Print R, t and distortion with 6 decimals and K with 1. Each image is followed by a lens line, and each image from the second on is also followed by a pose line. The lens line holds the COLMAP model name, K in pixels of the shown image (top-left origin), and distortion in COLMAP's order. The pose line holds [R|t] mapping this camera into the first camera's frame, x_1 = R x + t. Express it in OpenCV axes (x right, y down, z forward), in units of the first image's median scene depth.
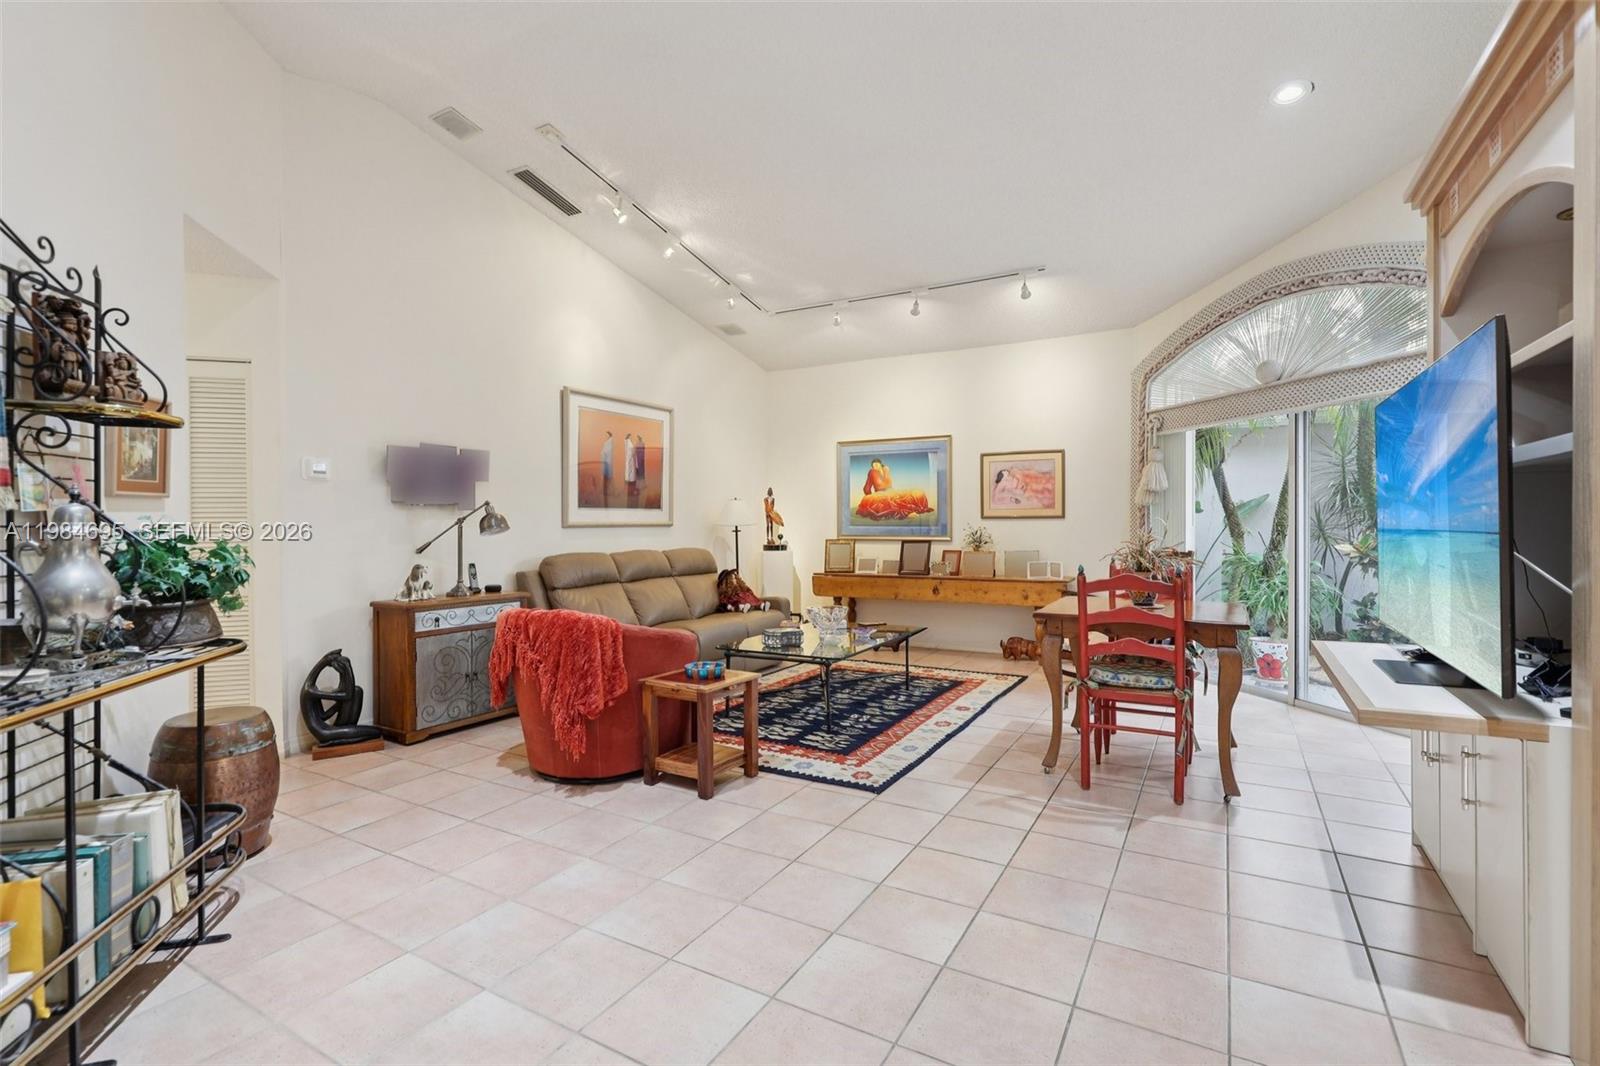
lens RADIAL K [[741.7, 0, 801.3], [0, 741.7, 520.9], [0, 0, 1]] dist [0.002192, -0.000361]
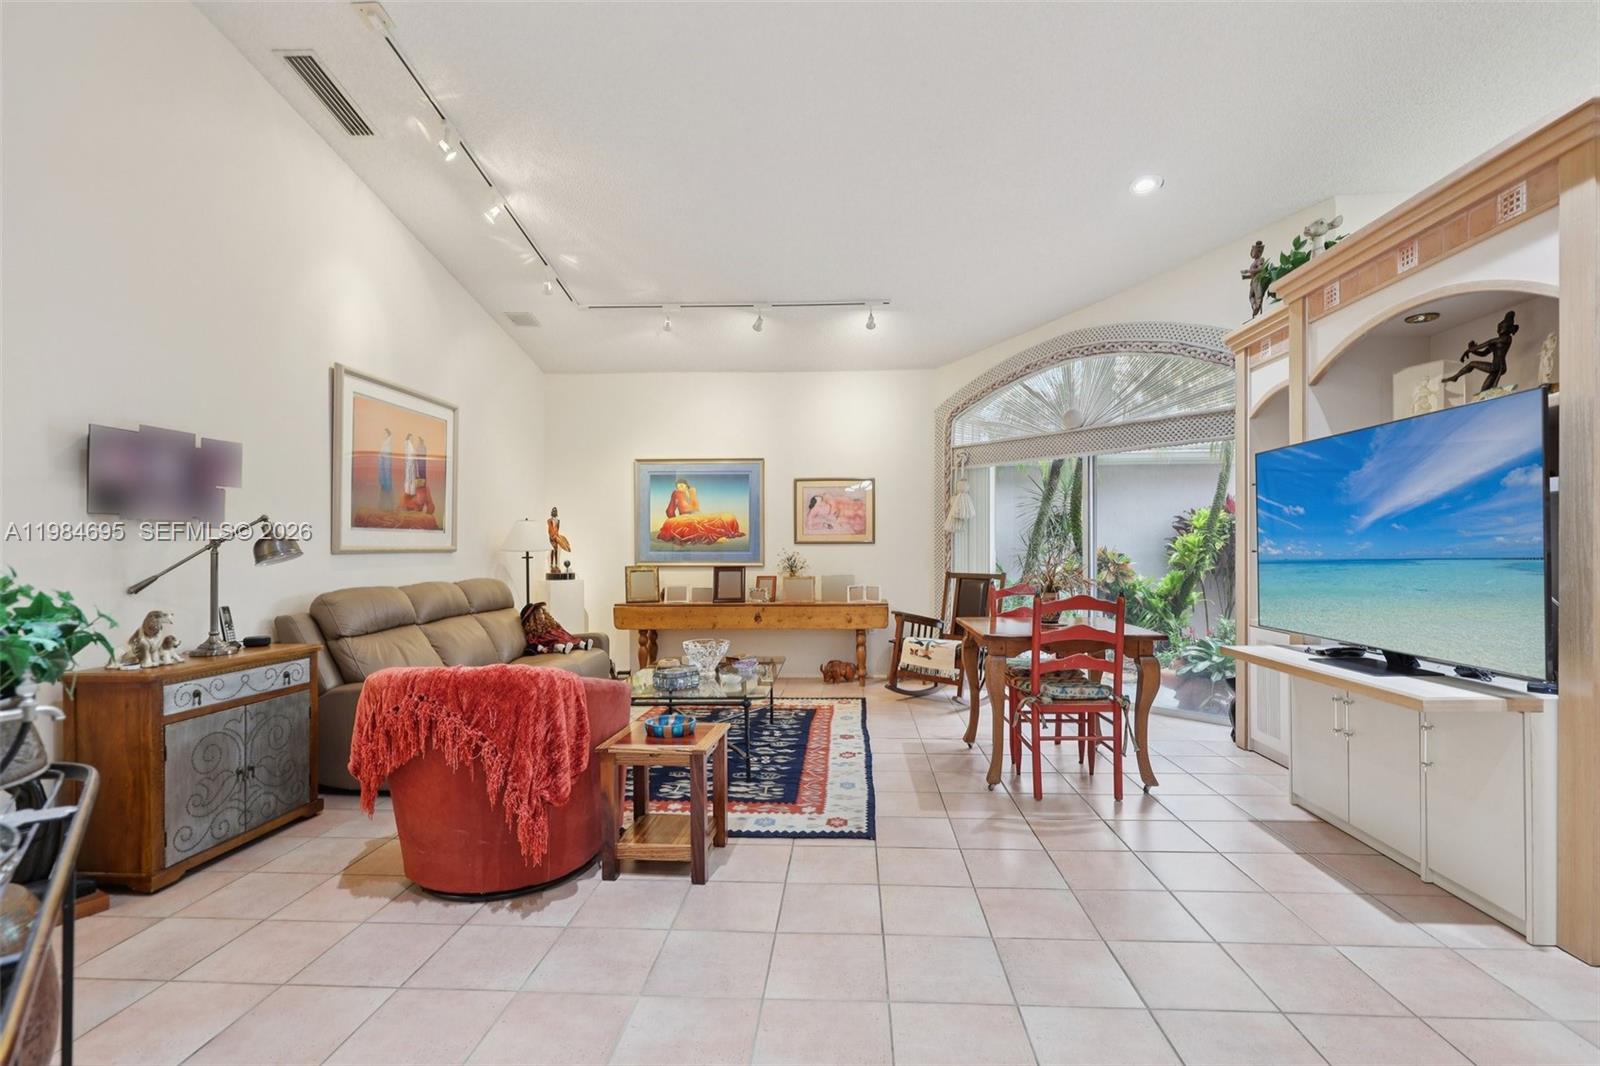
lens RADIAL K [[741.7, 0, 799.9], [0, 741.7, 543.1], [0, 0, 1]] dist [0.002192, -0.000361]
pose [[0.891251, 0.003905, 0.453493, -0.258759], [-0.001509, 0.999983, -0.005646, 0.002010], [-0.453508, 0.004347, 0.891242, 0.138736]]
